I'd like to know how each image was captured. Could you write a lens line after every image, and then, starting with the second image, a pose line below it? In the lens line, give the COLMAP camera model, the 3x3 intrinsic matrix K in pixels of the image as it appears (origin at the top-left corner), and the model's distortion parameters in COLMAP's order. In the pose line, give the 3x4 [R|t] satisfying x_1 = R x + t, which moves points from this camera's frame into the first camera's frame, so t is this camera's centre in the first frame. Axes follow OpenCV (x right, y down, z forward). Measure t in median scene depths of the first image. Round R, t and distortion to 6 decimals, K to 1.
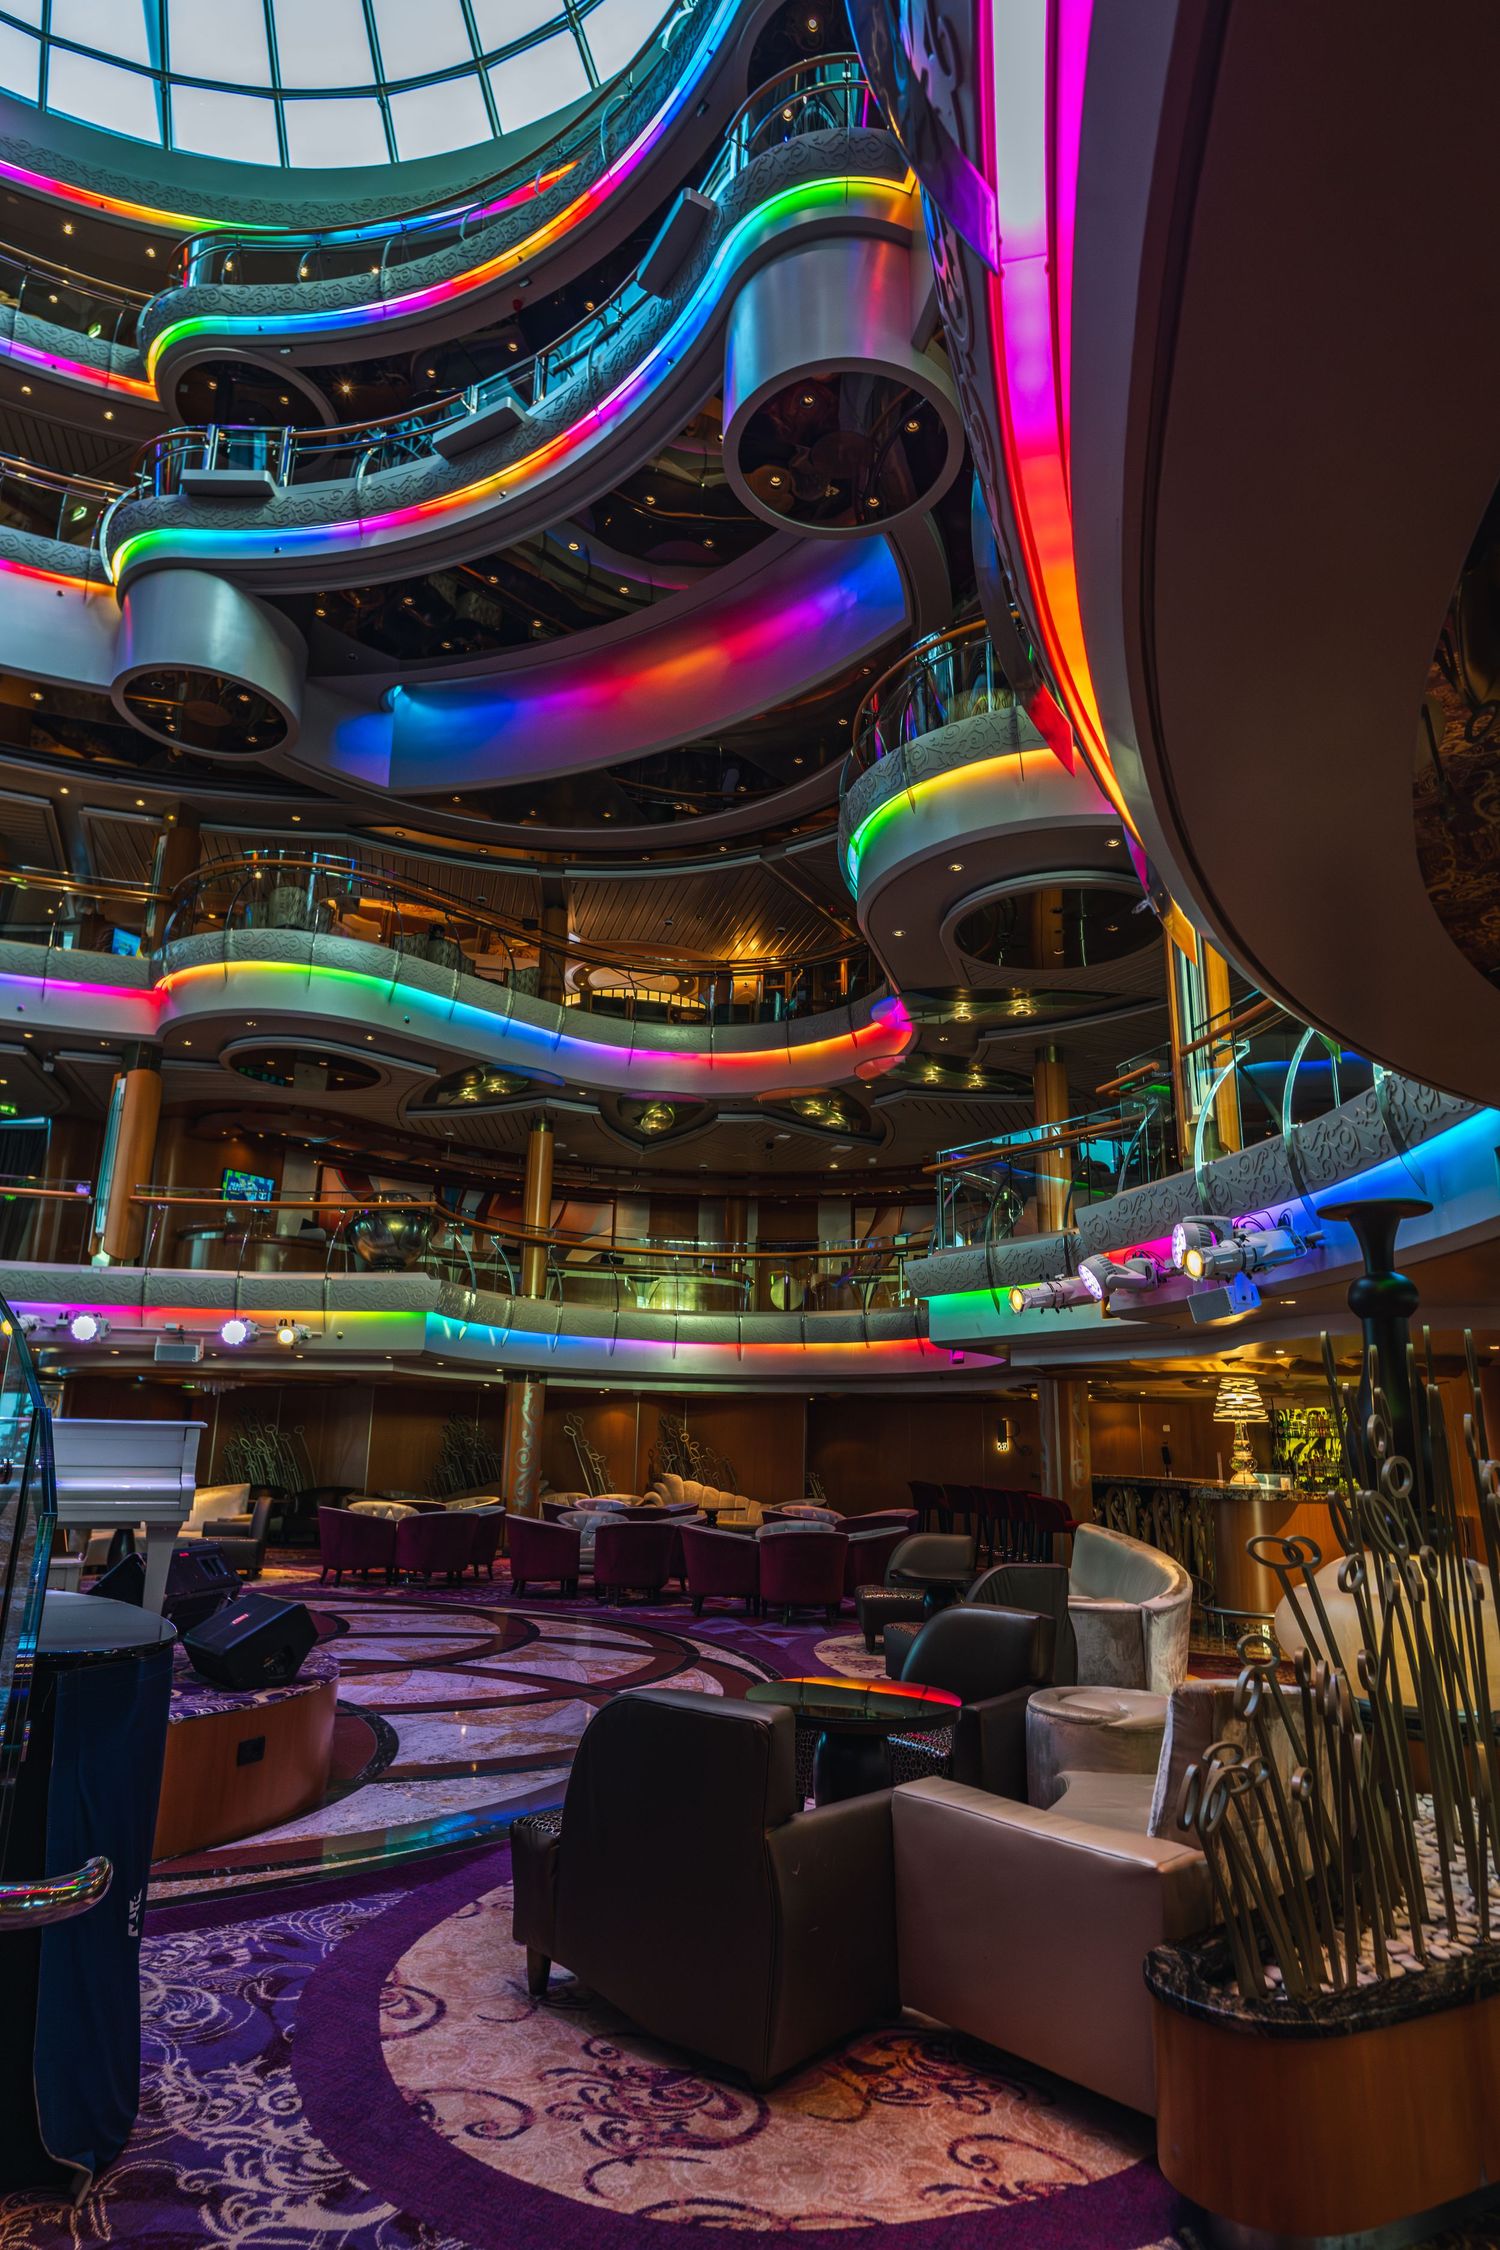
lens RADIAL K [[1269.1, 0, 752.0], [0, 1269.1, 1116.2], [0, 0, 1]] dist [0.000765, 0.000721]
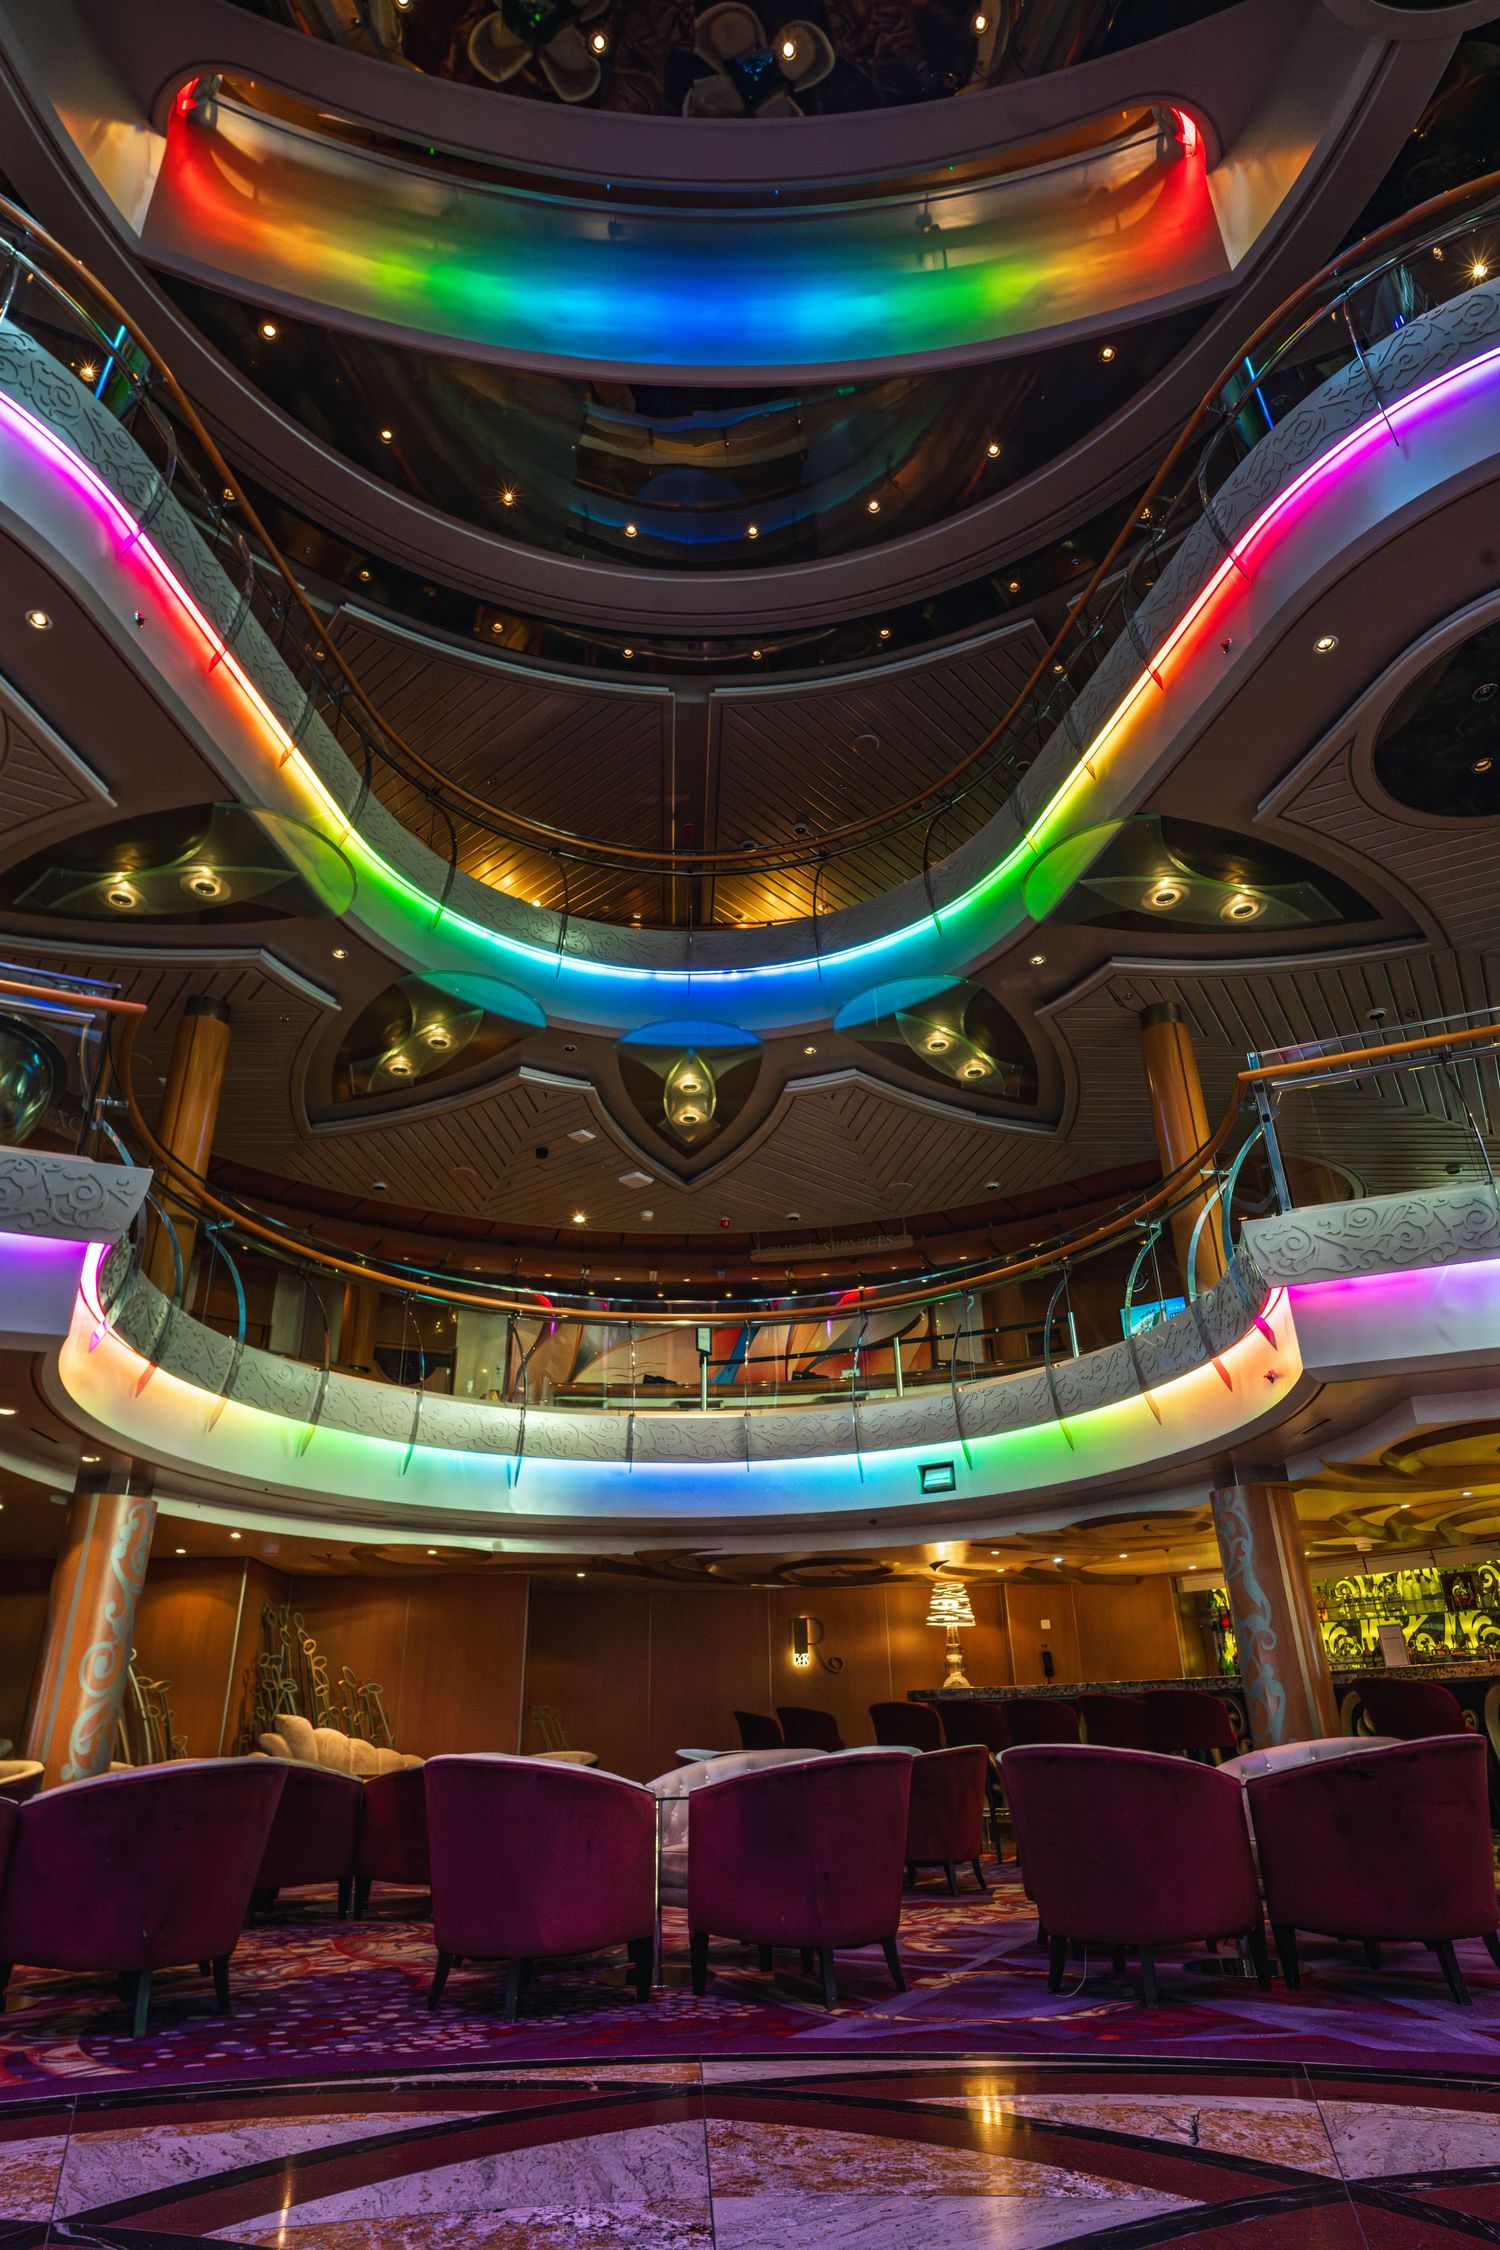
lens RADIAL K [[1269.1, 0, 738.4], [0, 1269.1, 1122.1], [0, 0, 1]] dist [0.000765, 0.000721]
pose [[0.845487, 0.205012, 0.493073, -0.276527], [-0.105058, 0.969181, -0.222825, 0.177516], [-0.523559, 0.136594, 0.840968, 0.534273]]
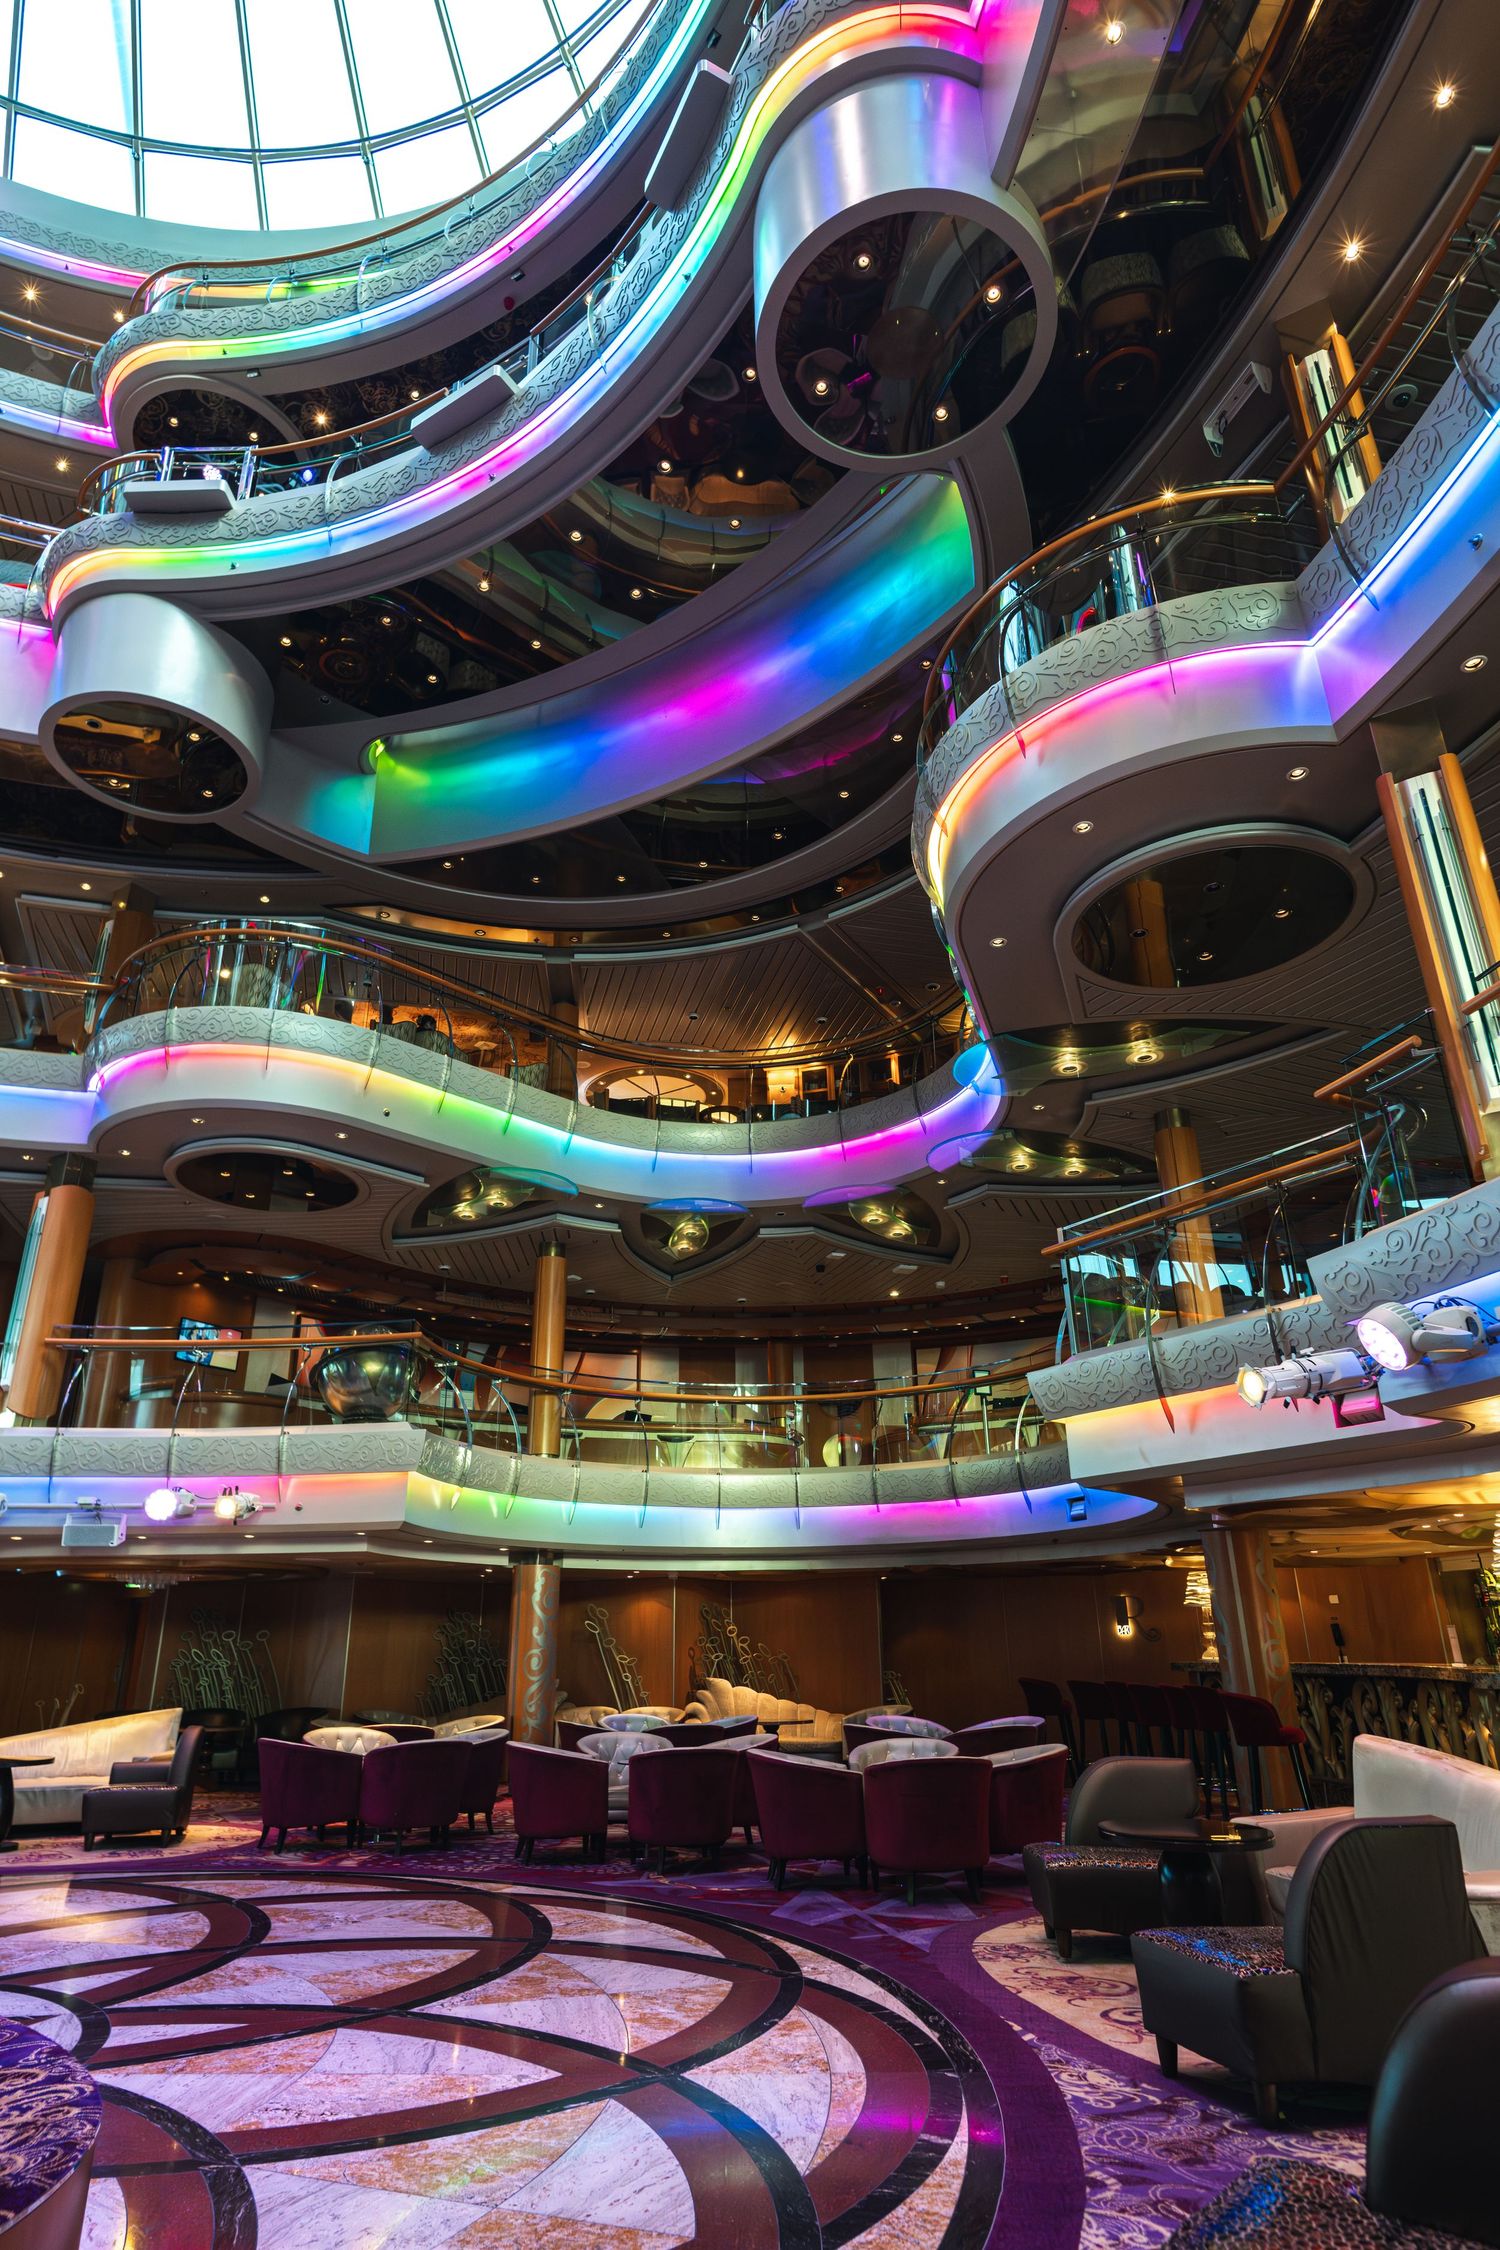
lens RADIAL K [[1269.1, 0, 742.4], [0, 1269.1, 1120.6], [0, 0, 1]] dist [0.000765, 0.000721]
pose [[0.999131, -0.038292, -0.016484, -0.026086], [0.035634, 0.989643, -0.139060, 0.053423], [0.021638, 0.138352, 0.990147, 0.185900]]
